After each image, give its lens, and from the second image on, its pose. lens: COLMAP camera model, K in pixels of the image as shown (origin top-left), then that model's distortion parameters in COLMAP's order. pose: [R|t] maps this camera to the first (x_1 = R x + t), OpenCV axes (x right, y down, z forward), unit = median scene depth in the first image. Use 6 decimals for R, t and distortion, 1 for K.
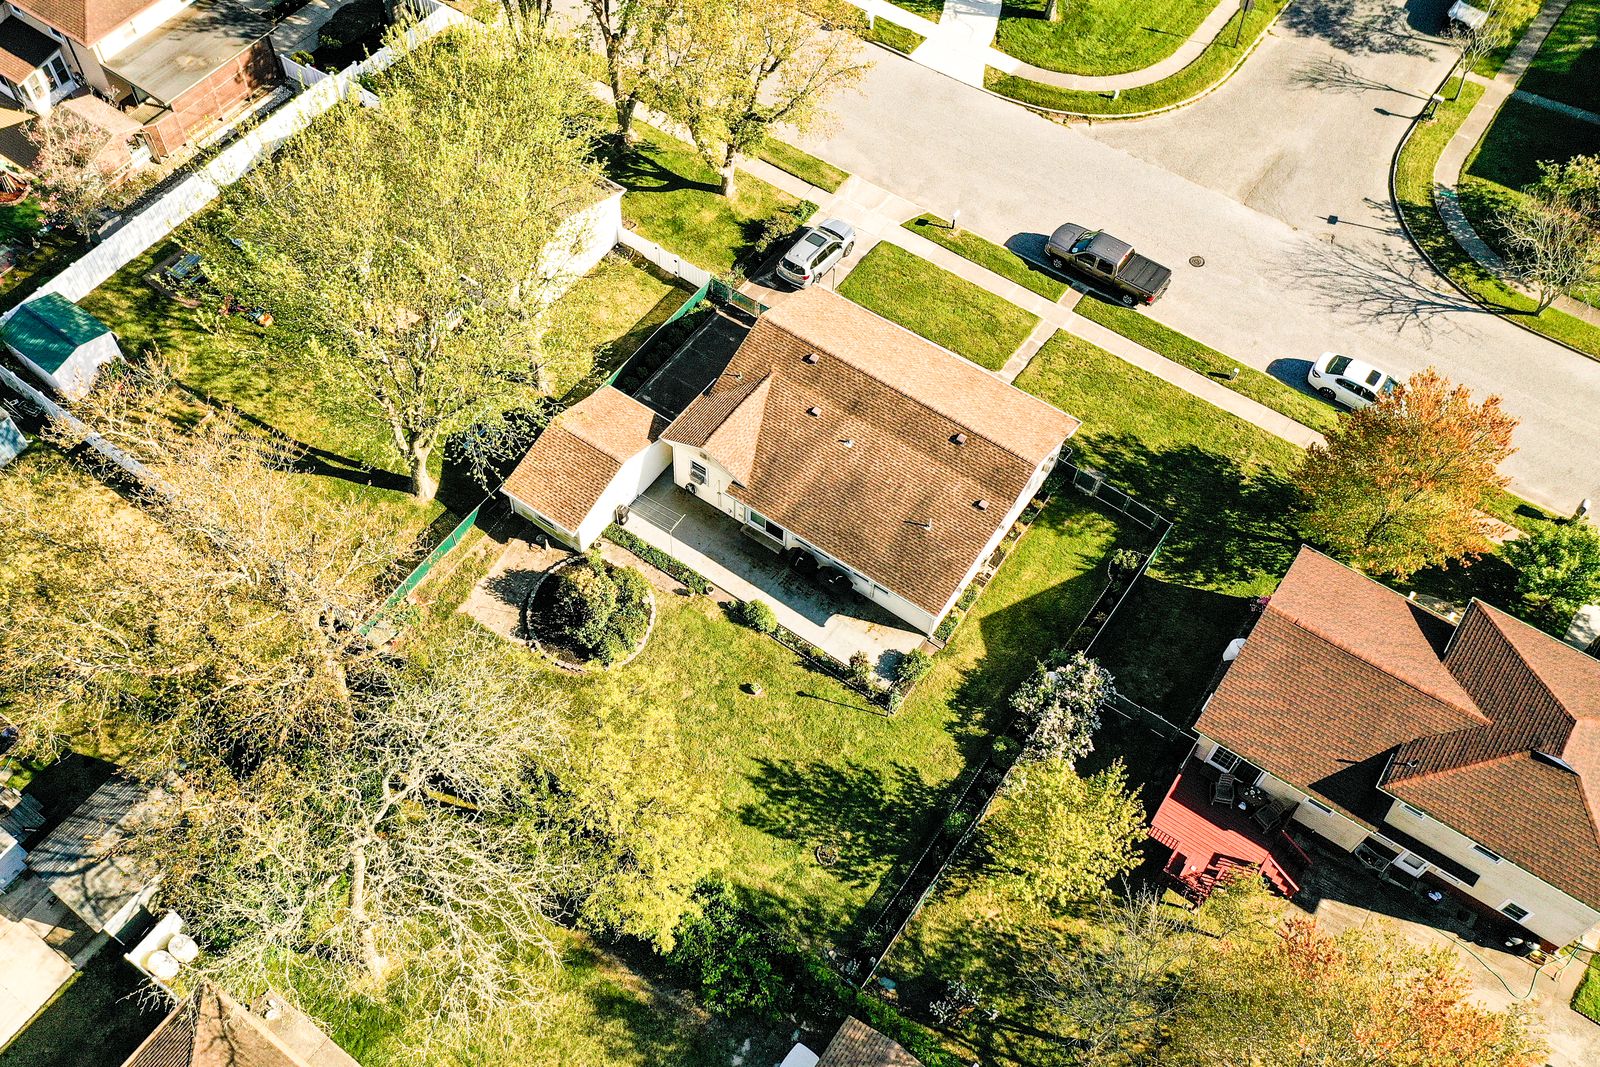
lens RADIAL K [[1275.4, 0, 800.0], [0, 1275.4, 533.5], [0, 0, 1]] dist [-0.007381, -0.004652]
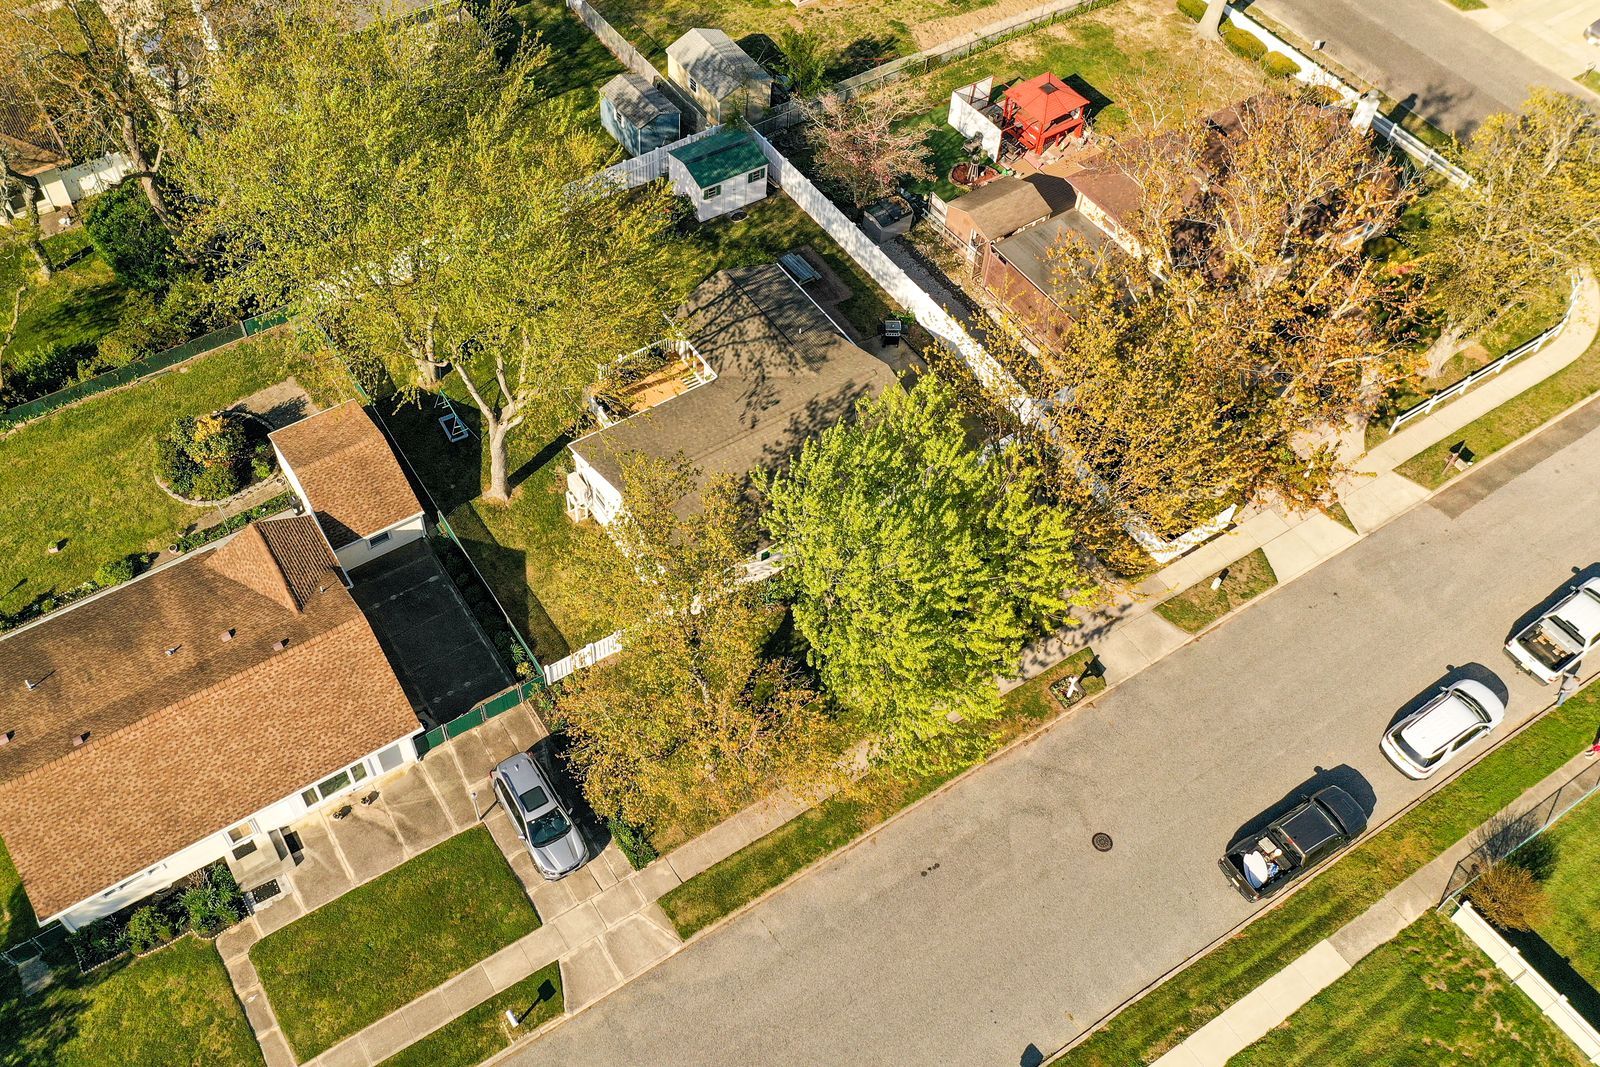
lens RADIAL K [[1540.2, 0, 800.0], [0, 1540.2, 533.5], [0, 0, 1]] dist [0.001791, 0.005790]
pose [[-0.387940, 0.704838, -0.593890, 0.387966], [-0.793870, 0.071838, 0.603829, -0.931007], [0.468266, 0.705721, 0.531681, 0.499556]]
